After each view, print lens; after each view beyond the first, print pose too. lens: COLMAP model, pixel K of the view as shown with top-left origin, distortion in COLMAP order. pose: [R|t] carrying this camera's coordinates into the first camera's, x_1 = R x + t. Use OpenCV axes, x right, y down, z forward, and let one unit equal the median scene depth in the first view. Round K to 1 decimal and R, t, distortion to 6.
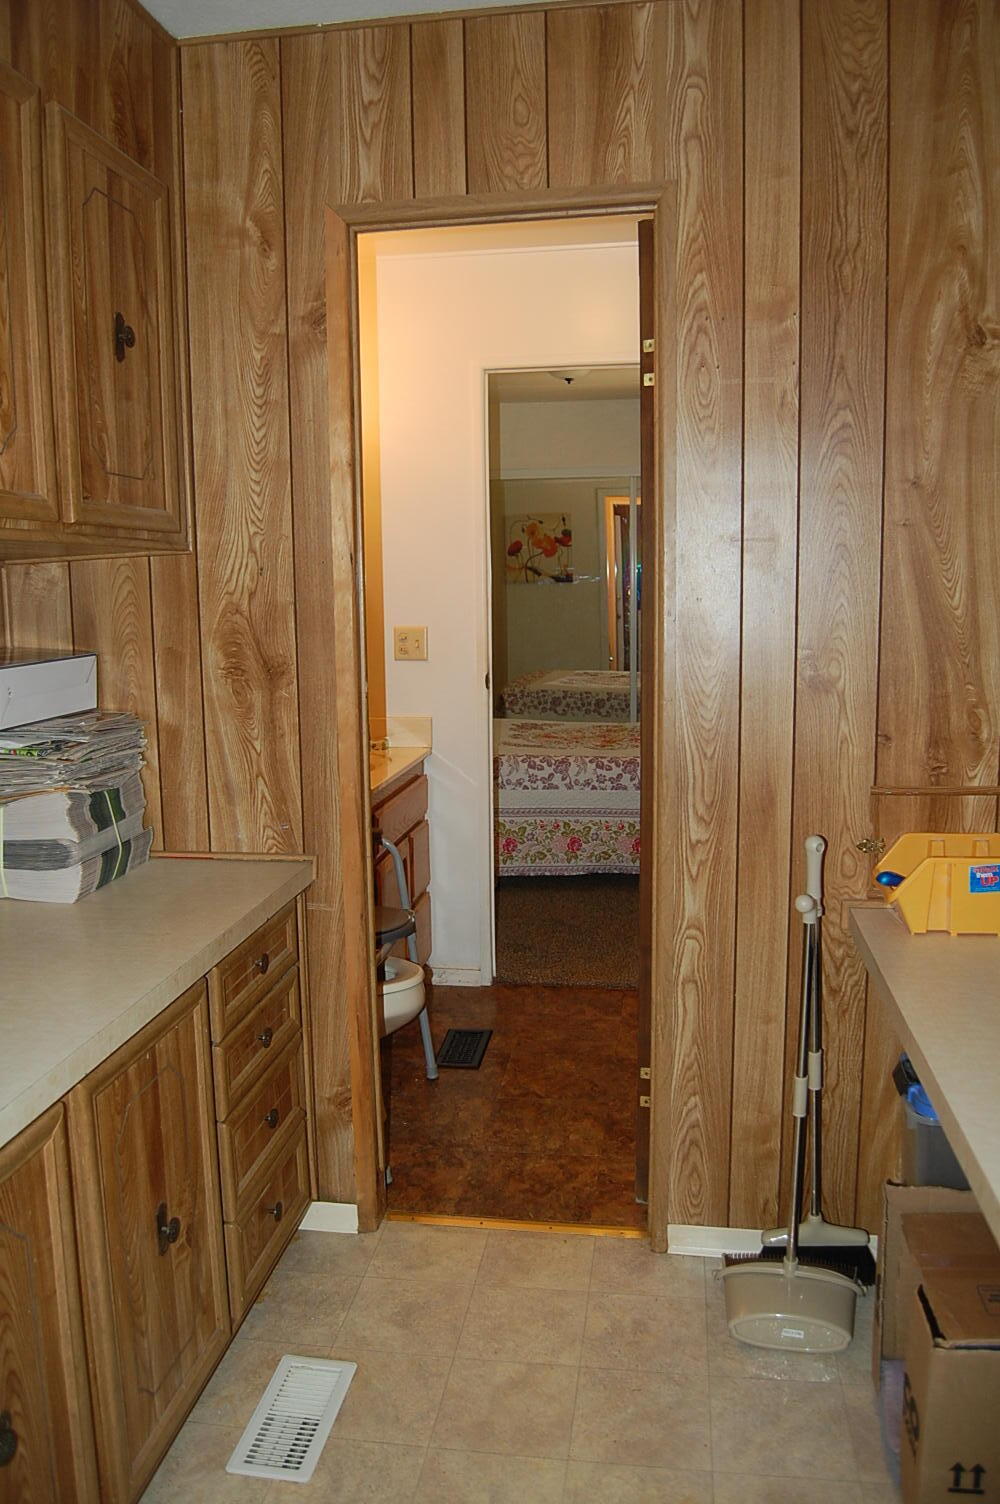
lens RADIAL K [[1182.3, 0, 499.4], [0, 1182.3, 747.3], [0, 0, 1]] dist [-0.089509, 0.032290]
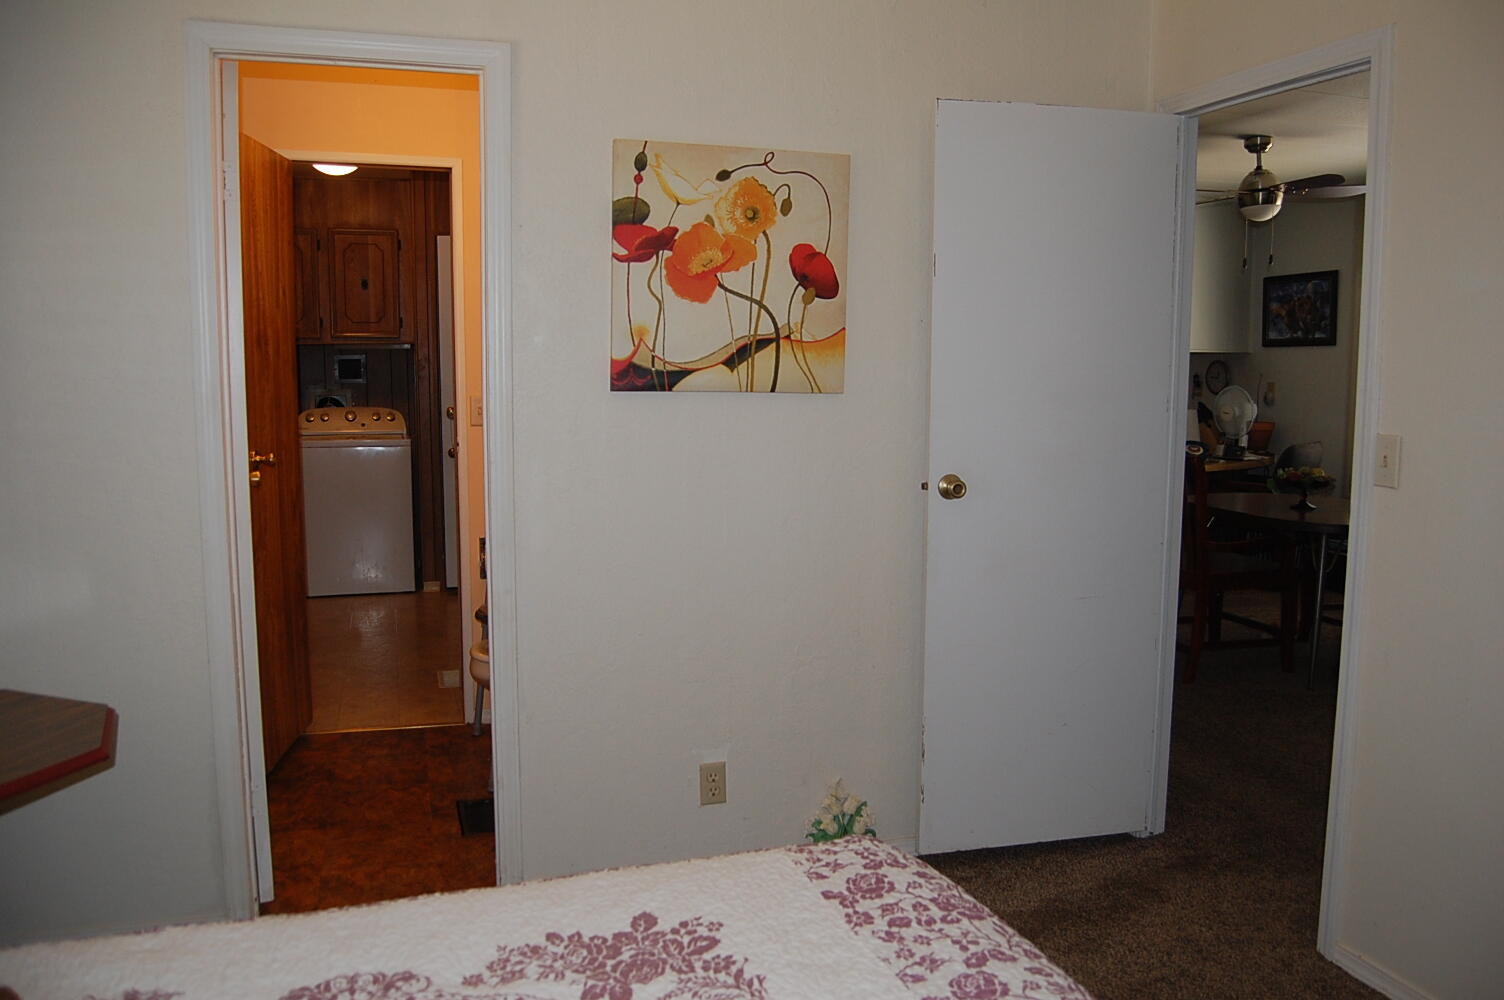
lens RADIAL K [[1182.3, 0, 751.2], [0, 1182.3, 501.6], [0, 0, 1]] dist [-0.089509, 0.032290]
pose [[-0.904032, 0.055742, -0.423815, 0.241220], [-0.054672, 0.968241, 0.243969, -0.373171], [0.423954, 0.243727, -0.872273, 2.677001]]
